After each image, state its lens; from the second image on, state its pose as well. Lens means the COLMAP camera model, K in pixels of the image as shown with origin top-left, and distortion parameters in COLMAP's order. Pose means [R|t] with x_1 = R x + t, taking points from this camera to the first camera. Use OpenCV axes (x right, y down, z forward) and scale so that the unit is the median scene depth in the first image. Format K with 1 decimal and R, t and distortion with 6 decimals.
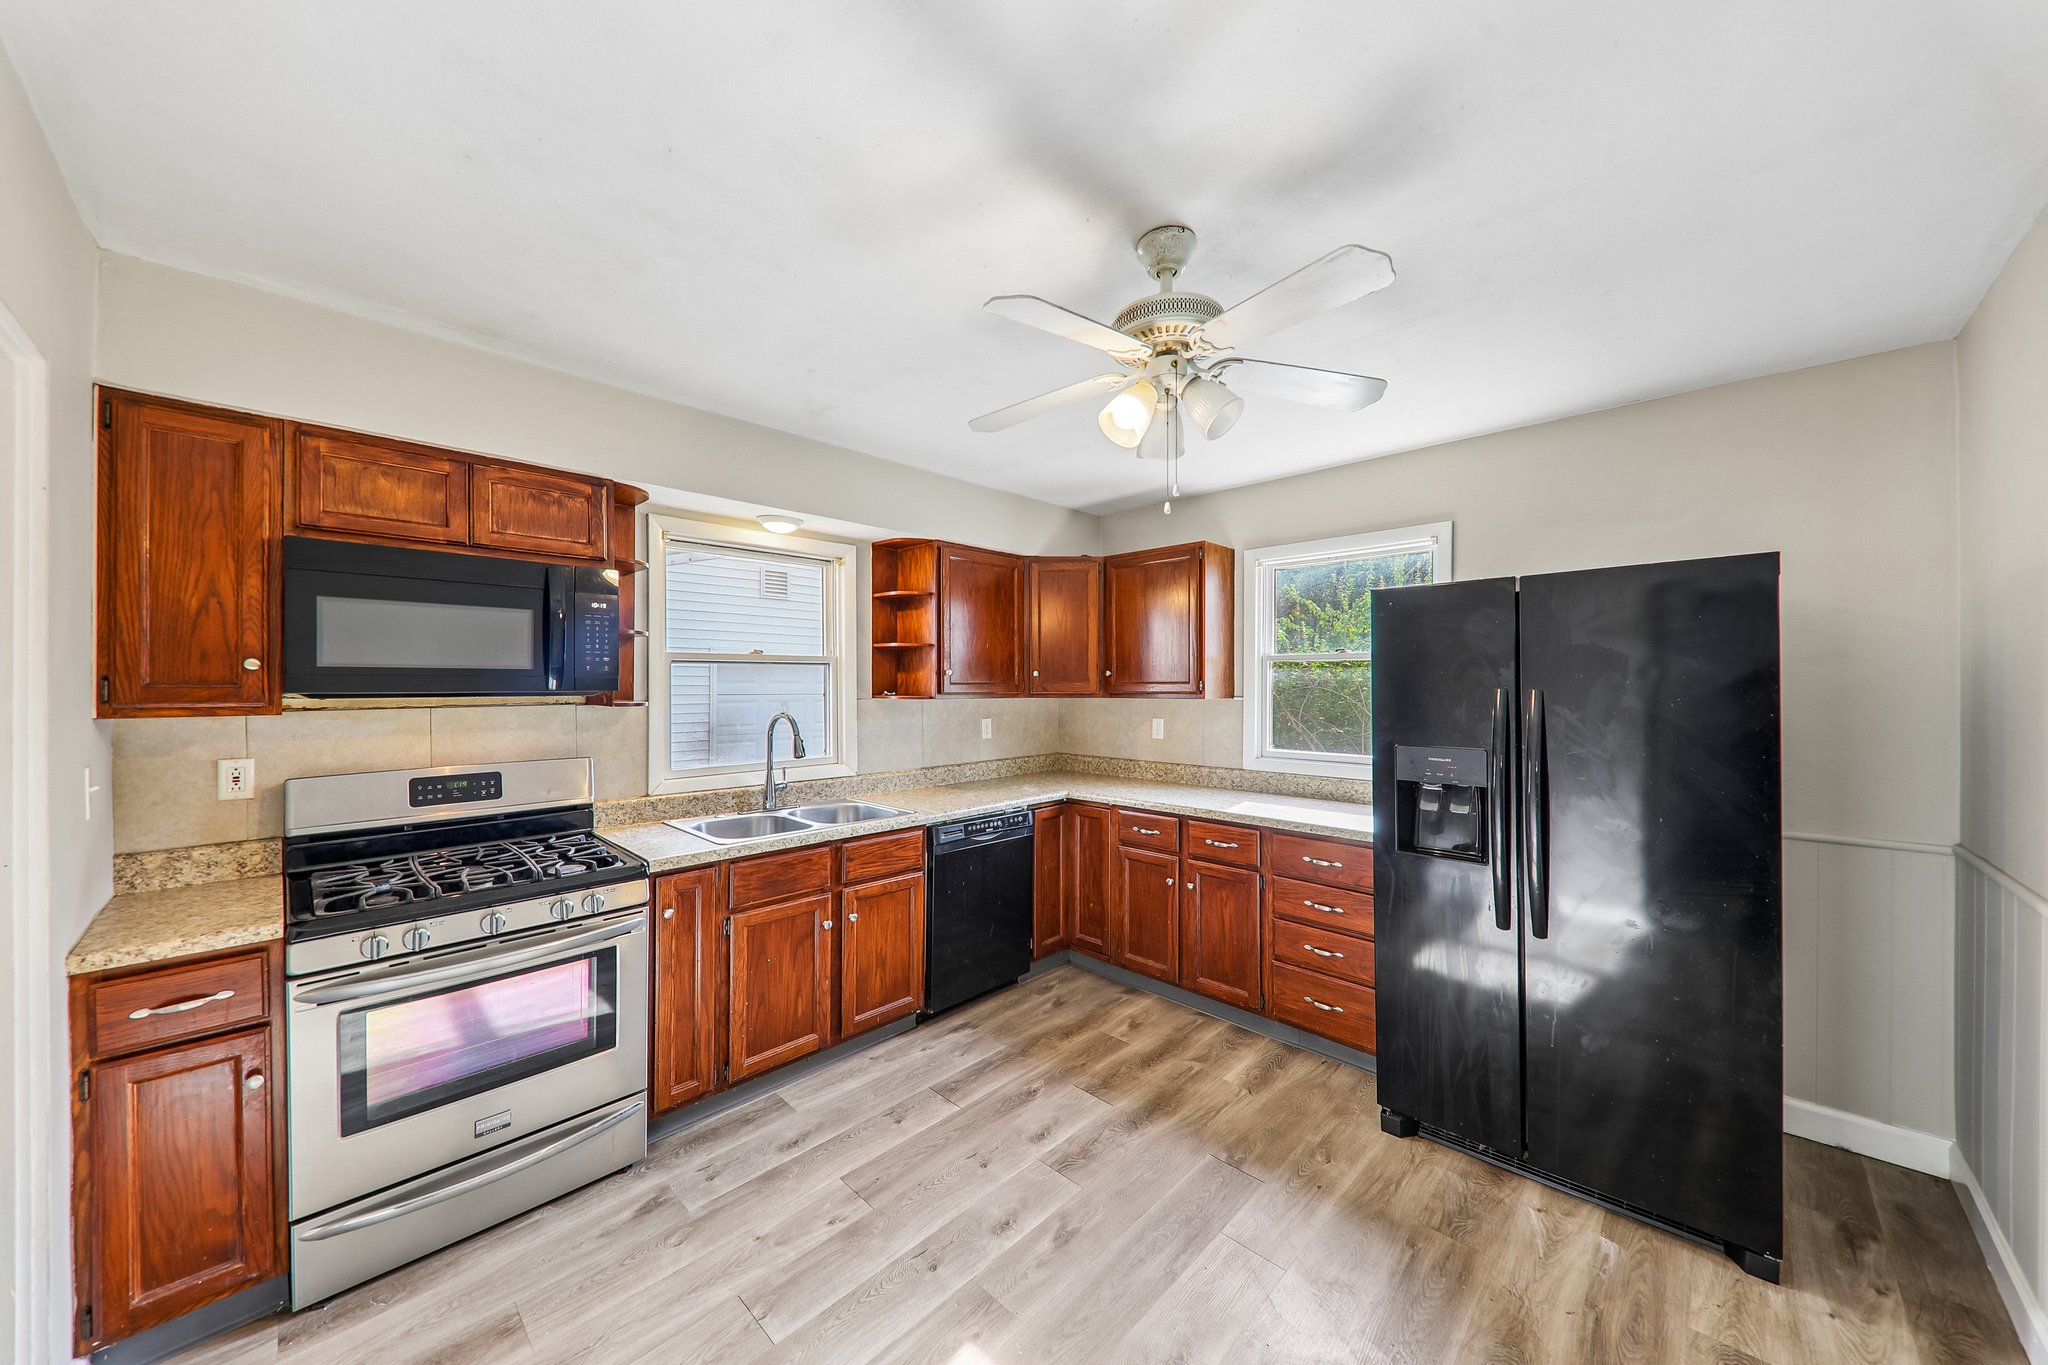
lens RADIAL K [[709.2, 0, 1030.6], [0, 709.2, 685.7], [0, 0, 1]] dist [0.016189, -0.009590]
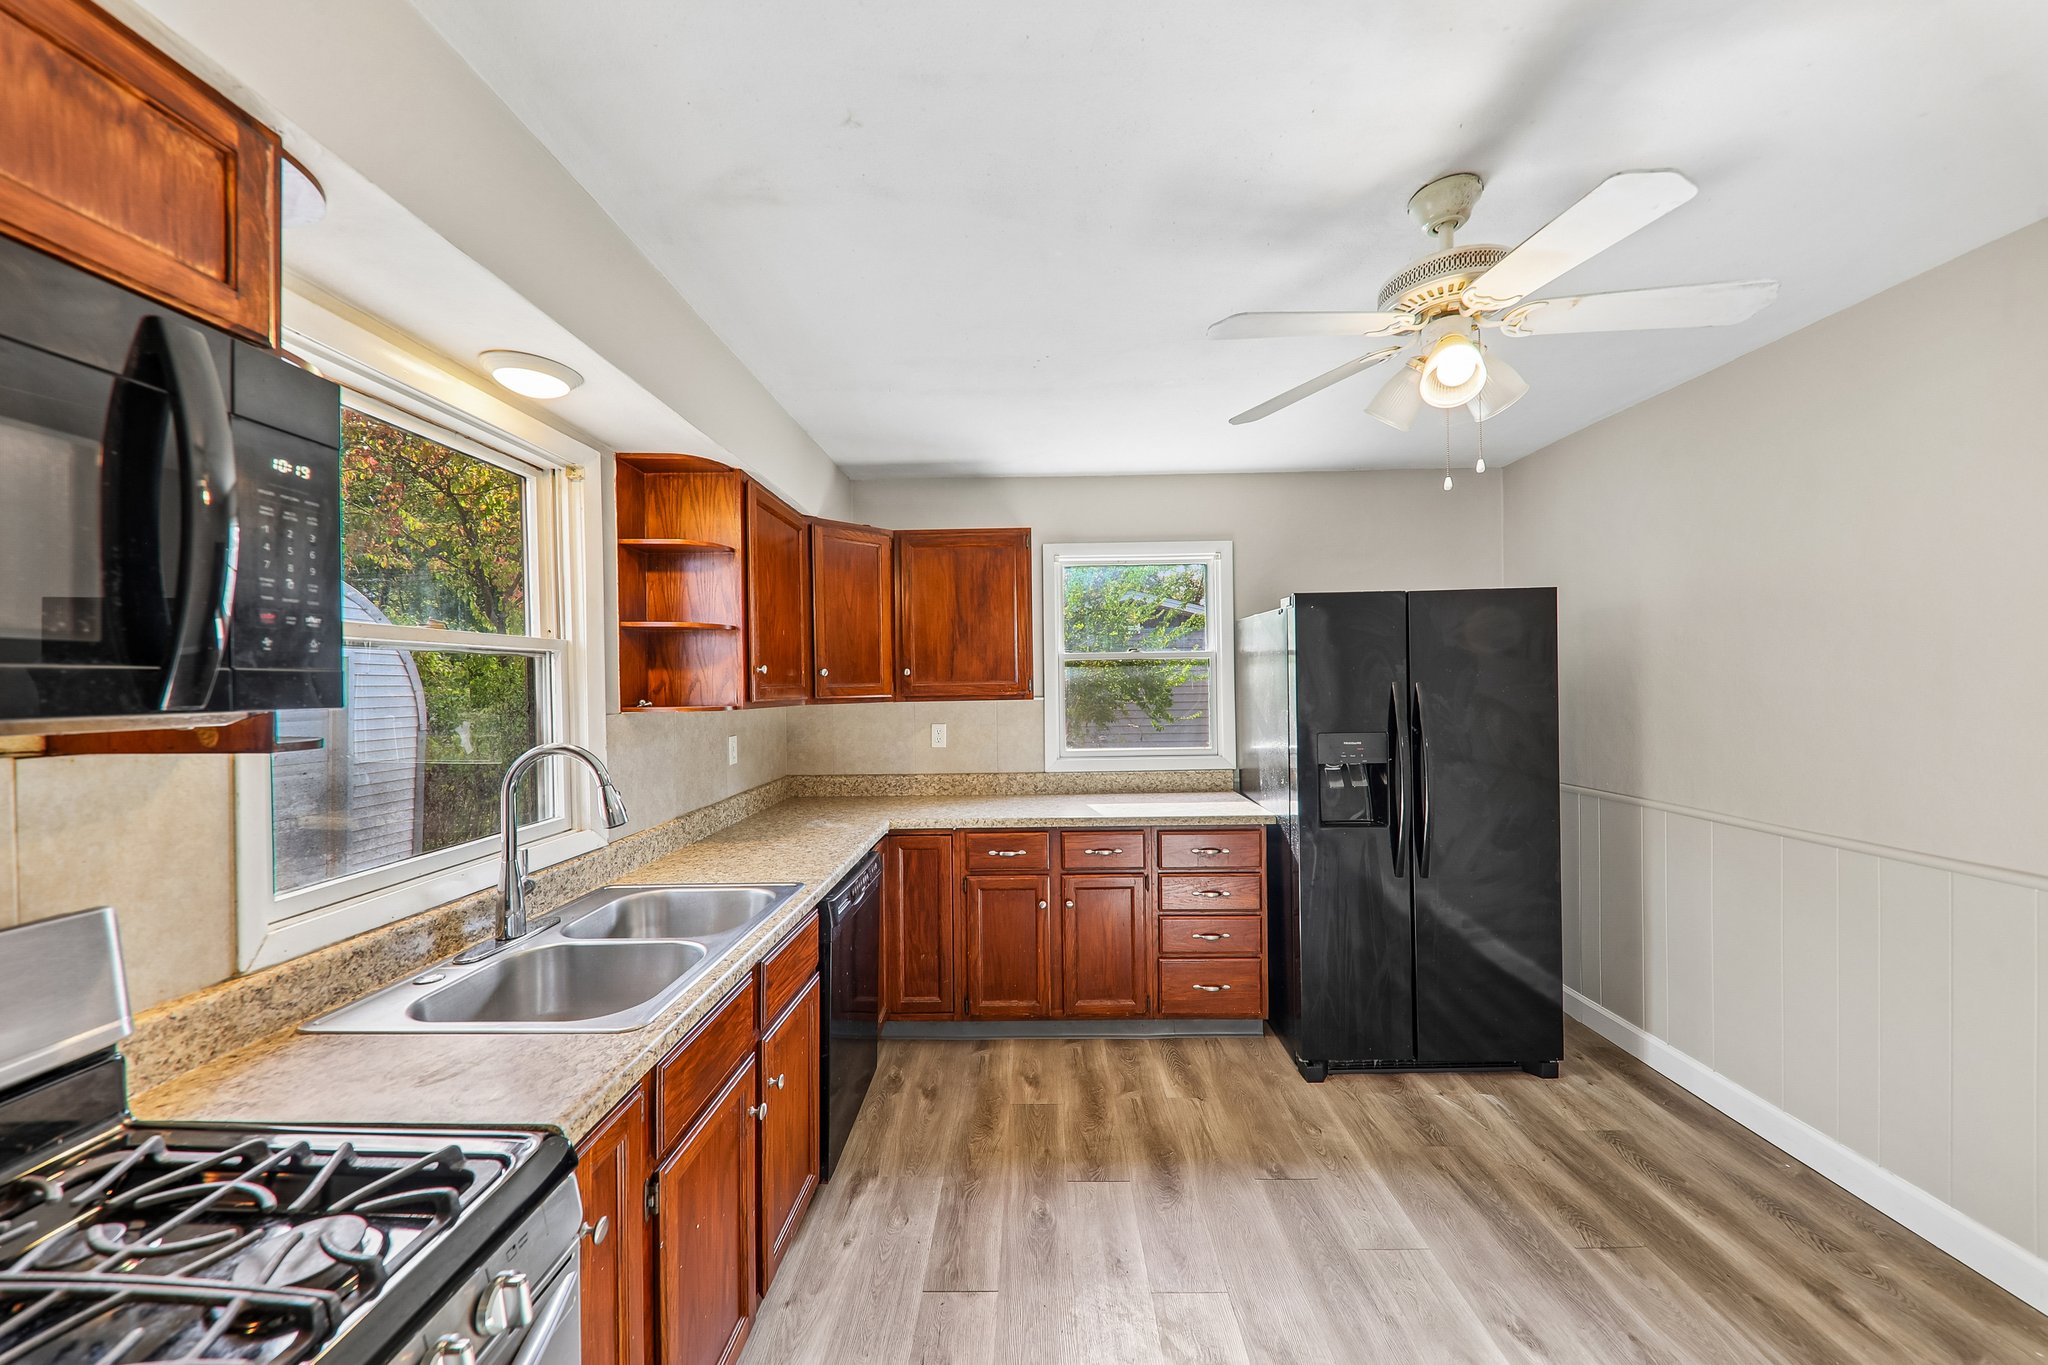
lens RADIAL K [[709.2, 0, 1030.6], [0, 709.2, 685.7], [0, 0, 1]] dist [0.016189, -0.009590]
pose [[0.727725, -0.011833, 0.685767, -0.496034], [0.016470, 0.999864, -0.000226, 0.001126], [-0.685671, 0.011459, 0.727821, 0.420437]]
